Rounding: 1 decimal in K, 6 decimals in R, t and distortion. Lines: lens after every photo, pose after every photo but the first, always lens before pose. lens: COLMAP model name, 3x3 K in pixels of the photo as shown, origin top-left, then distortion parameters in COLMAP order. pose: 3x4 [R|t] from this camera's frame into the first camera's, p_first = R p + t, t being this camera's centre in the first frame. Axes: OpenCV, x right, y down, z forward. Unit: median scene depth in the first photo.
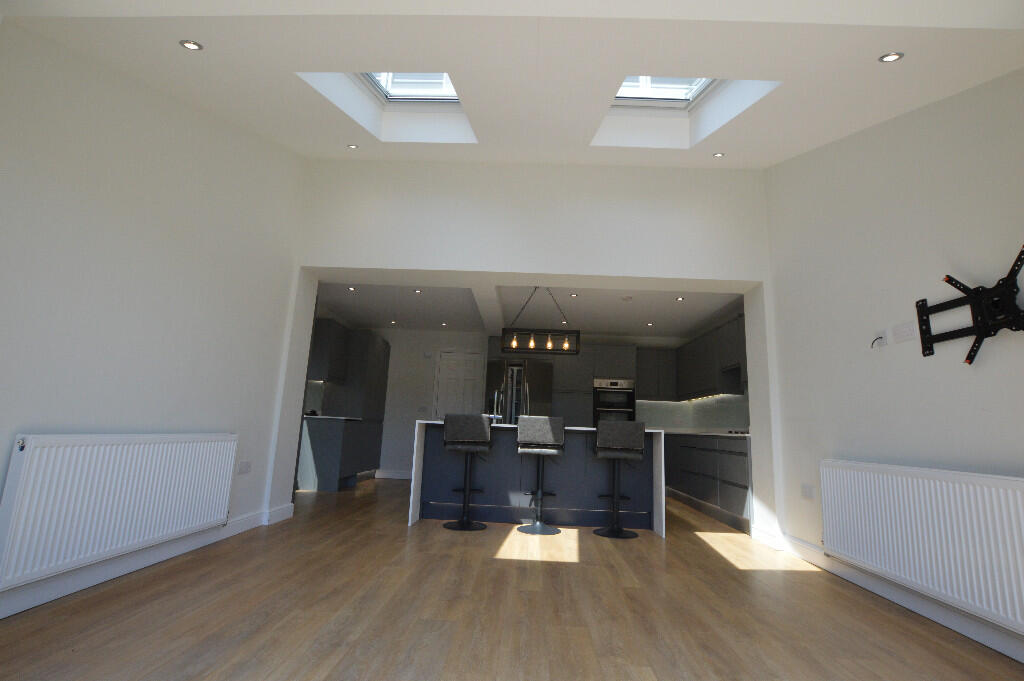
lens RADIAL K [[465.2, 0, 518.4], [0, 465.2, 342.2], [0, 0, 1]] dist [-0.019697, 0.000702]
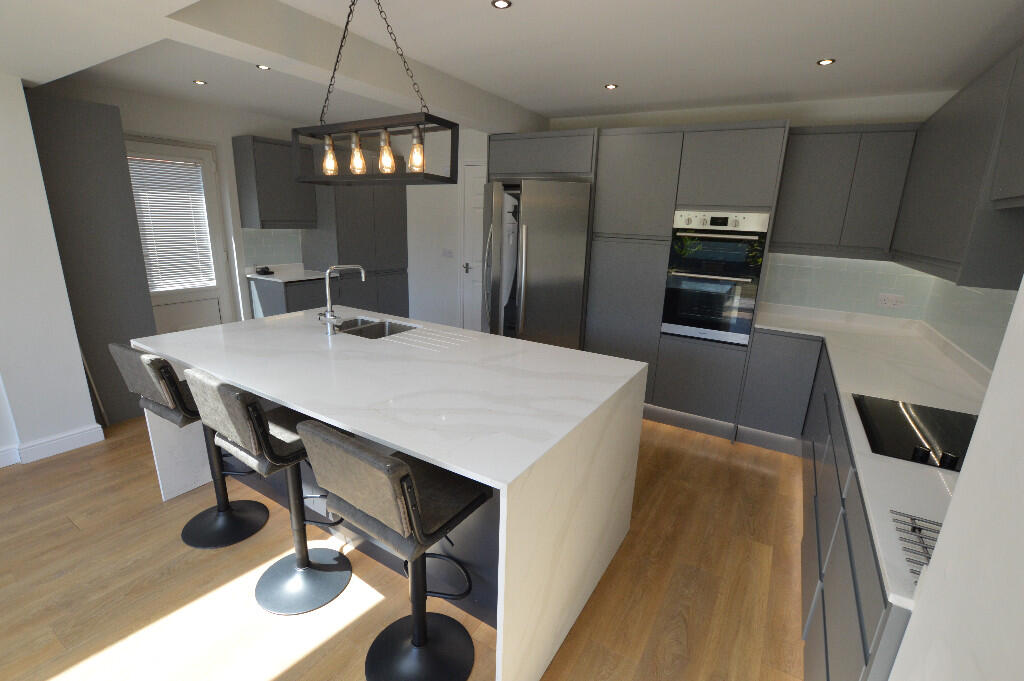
lens RADIAL K [[465.2, 0, 518.4], [0, 465.2, 342.2], [0, 0, 1]] dist [-0.019697, 0.000702]
pose [[0.868459, 0.114424, -0.482375, 0.269196], [0.092361, 0.918622, 0.384192, 0.004780], [0.487081, -0.378207, 0.787217, 0.493628]]
